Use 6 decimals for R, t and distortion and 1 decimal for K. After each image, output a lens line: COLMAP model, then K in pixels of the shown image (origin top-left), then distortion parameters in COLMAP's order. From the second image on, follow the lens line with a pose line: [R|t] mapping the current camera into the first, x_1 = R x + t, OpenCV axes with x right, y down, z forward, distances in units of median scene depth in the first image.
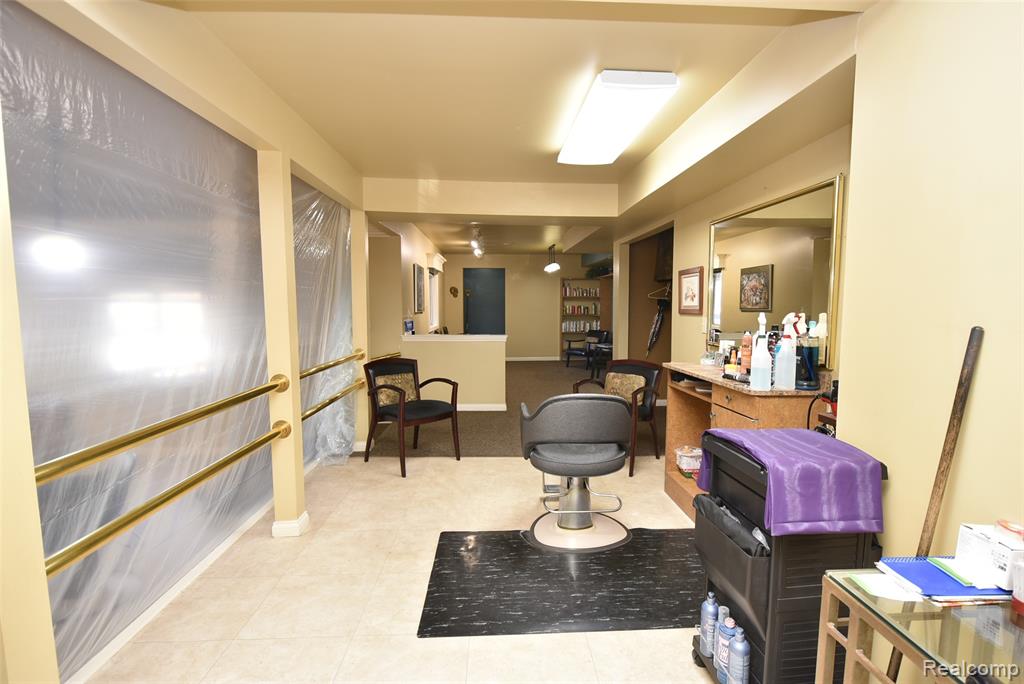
lens RADIAL K [[494.7, 0, 515.8], [0, 494.7, 344.0], [0, 0, 1]] dist [0.000824, -0.009970]
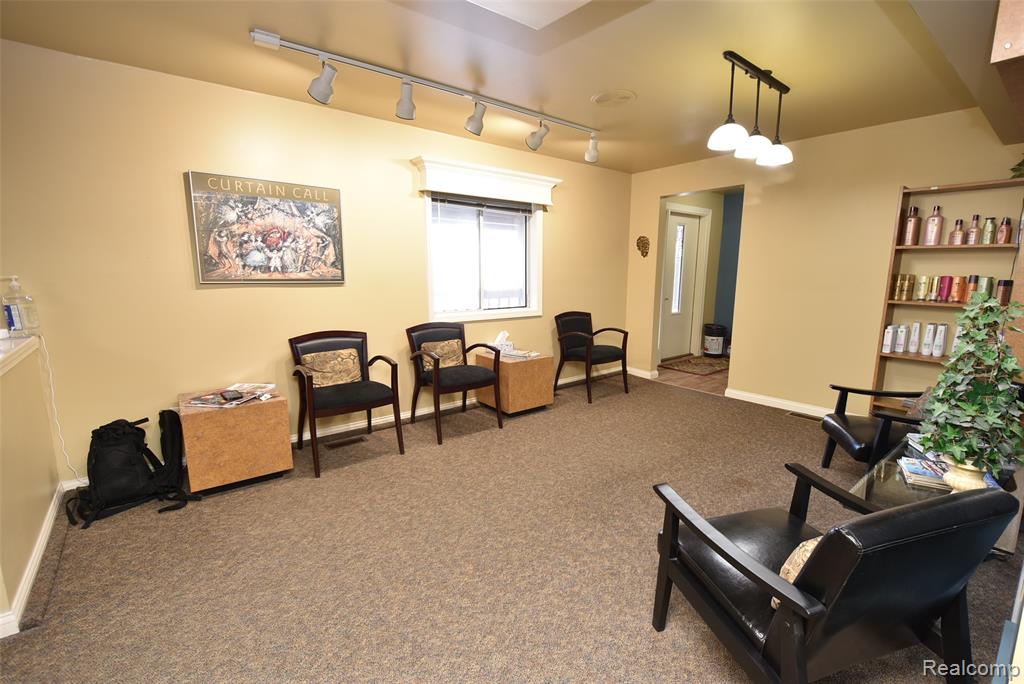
lens RADIAL K [[447.2, 0, 523.3], [0, 447.2, 346.3], [0, 0, 1]] dist [0.000353, -0.005339]
pose [[0.594271, 0.137268, -0.792464, 0.189107], [-0.067310, 0.990359, 0.121071, -0.048632], [0.801443, -0.018608, 0.597781, 0.611028]]
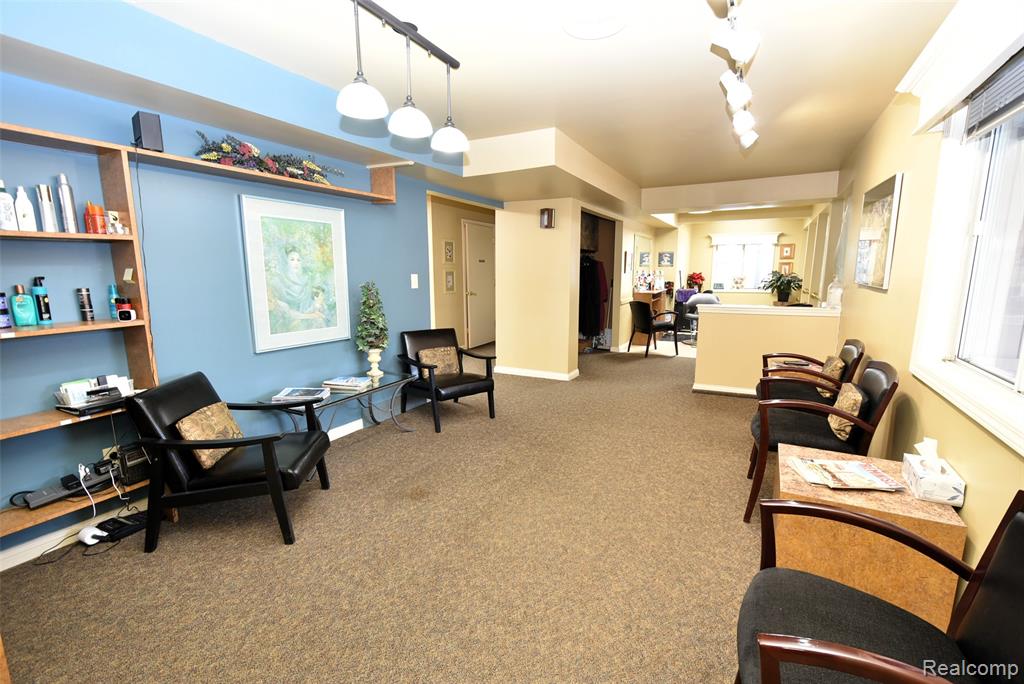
lens RADIAL K [[447.2, 0, 527.5], [0, 447.2, 349.6], [0, 0, 1]] dist [0.000353, -0.005339]
pose [[-0.865062, -0.089081, 0.493693, -0.081591], [0.040035, 0.968710, 0.244944, -0.082345], [-0.500066, 0.231656, -0.834428, 1.001895]]
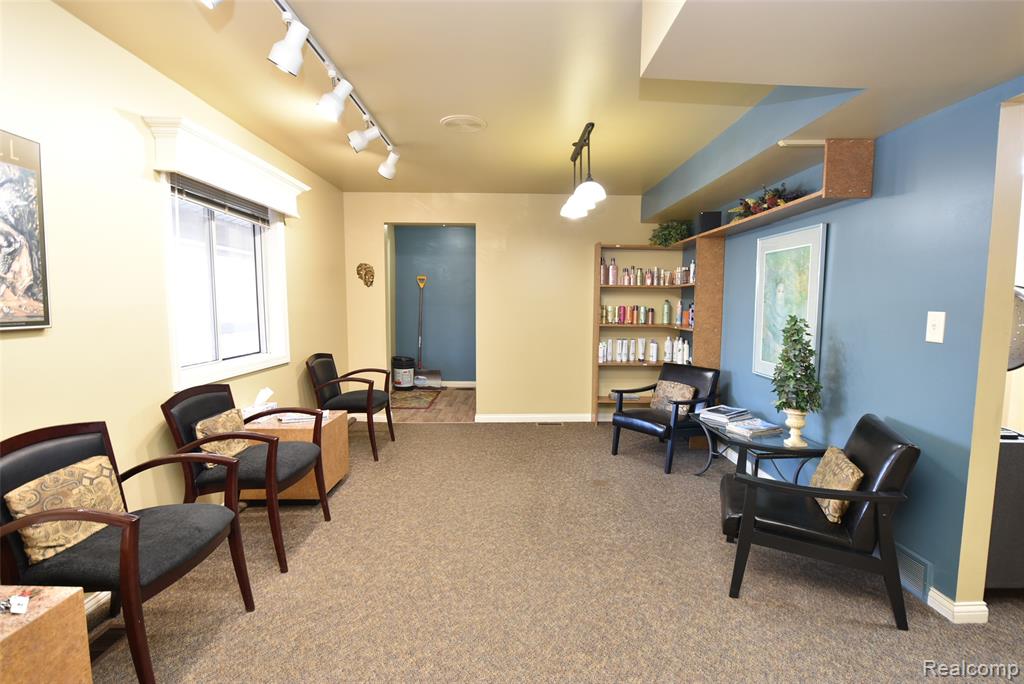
lens RADIAL K [[494.7, 0, 522.1], [0, 494.7, 347.5], [0, 0, 1]] dist [0.000824, -0.009970]
pose [[0.999659, 0.008962, -0.024523, 0.033952], [-0.008644, 0.999878, 0.013031, -0.043544], [0.024637, -0.012815, 0.999614, 0.536183]]
